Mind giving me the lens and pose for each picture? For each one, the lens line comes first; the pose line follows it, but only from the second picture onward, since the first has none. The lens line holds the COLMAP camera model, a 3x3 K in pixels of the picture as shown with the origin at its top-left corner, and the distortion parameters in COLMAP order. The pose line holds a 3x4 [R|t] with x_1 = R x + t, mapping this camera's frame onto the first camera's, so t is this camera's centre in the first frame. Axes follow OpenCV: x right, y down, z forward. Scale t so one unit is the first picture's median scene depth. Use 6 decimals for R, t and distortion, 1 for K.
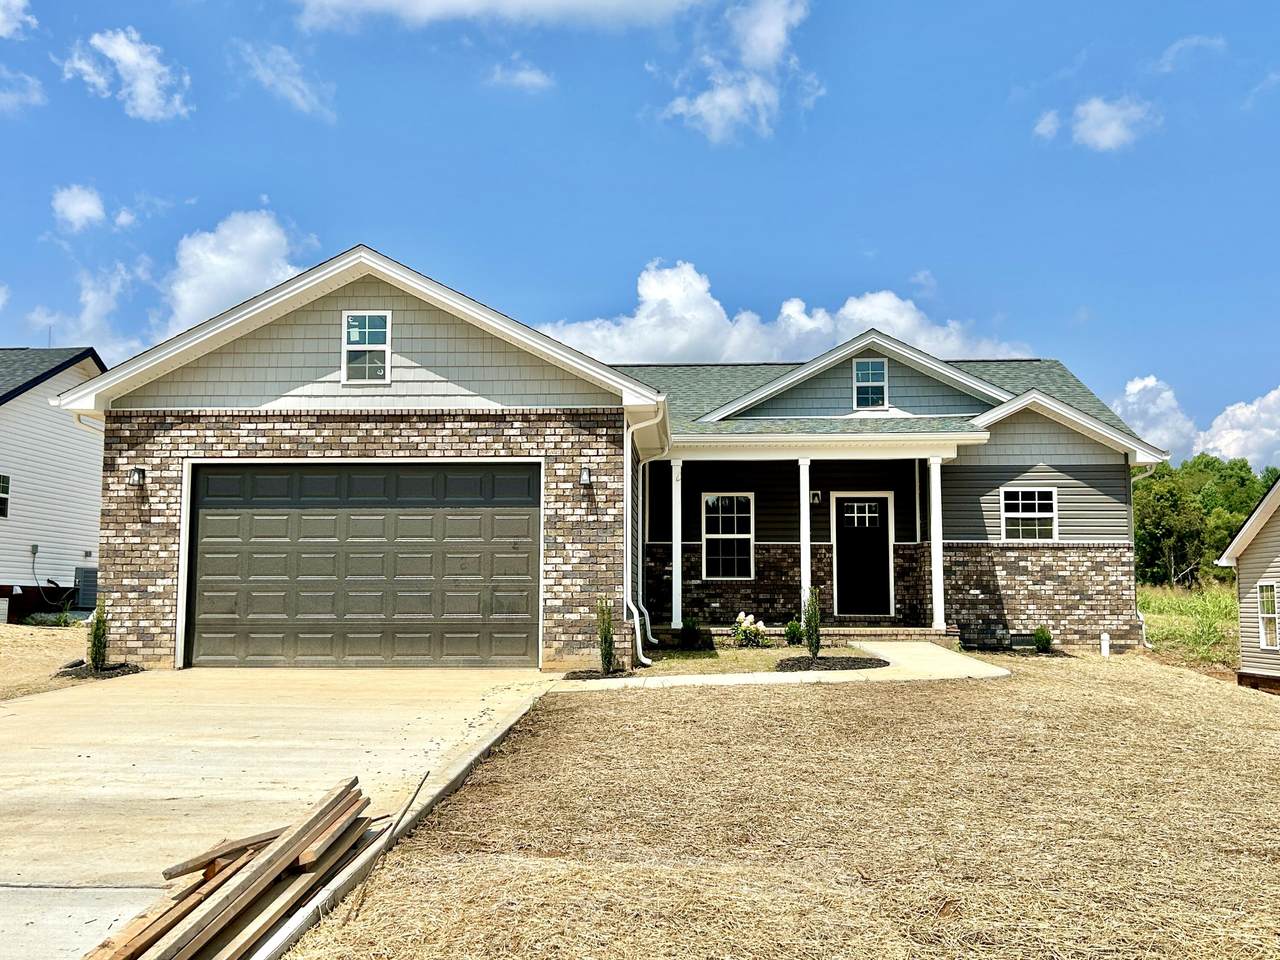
lens RADIAL K [[1267.7, 0, 640.0], [0, 1267.7, 480.0], [0, 0, 1]] dist [0.068200, -0.009066]
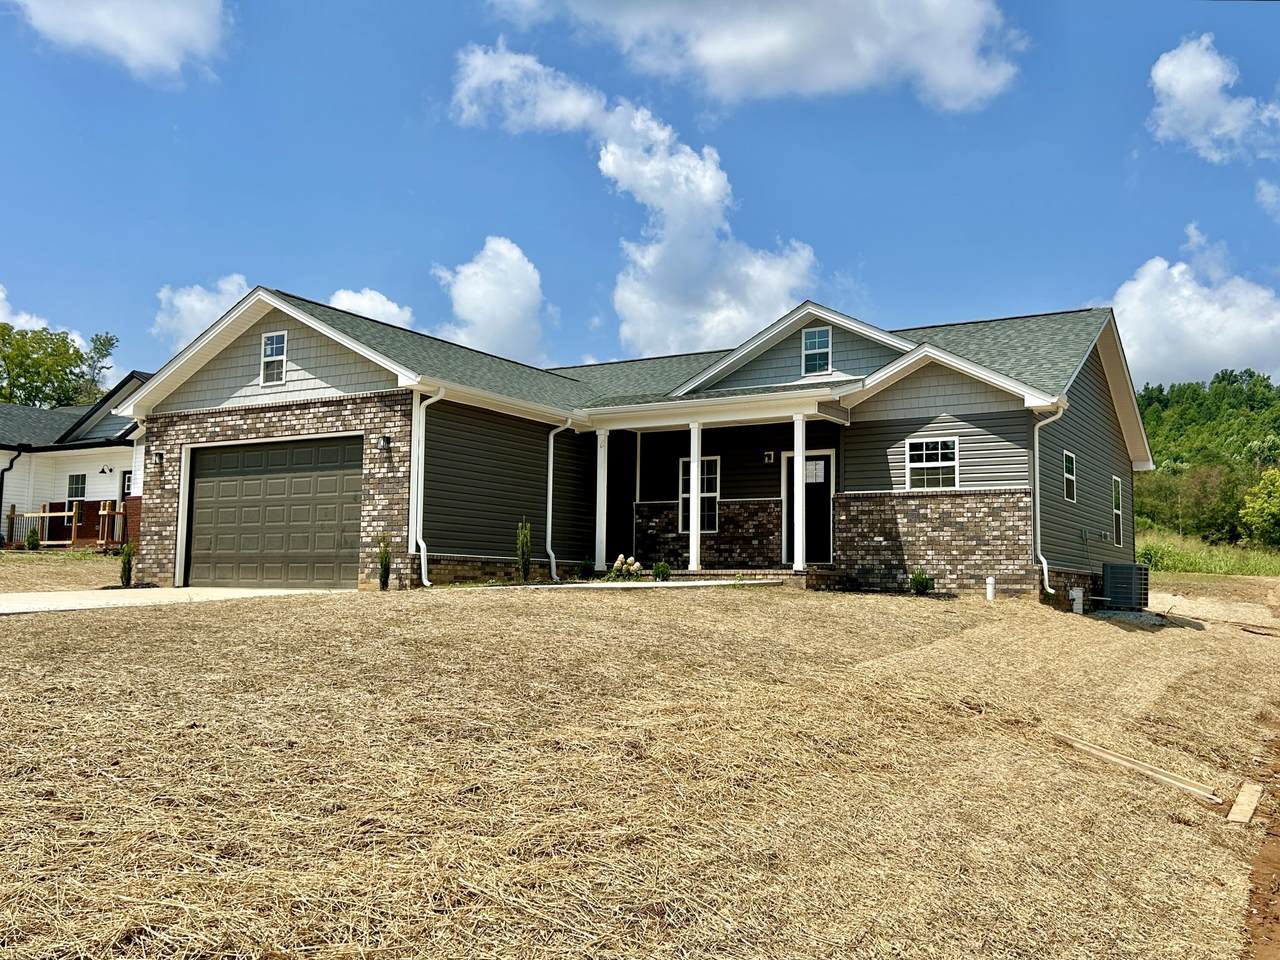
lens RADIAL K [[1185.0, 0, 640.0], [0, 1185.0, 480.0], [0, 0, 1]] dist [0.004068, 0.206686]
pose [[0.875911, -0.035246, -0.481183, 0.752558], [0.035413, 0.999335, -0.008736, 0.053720], [0.481170, -0.009389, 0.876577, 0.052998]]
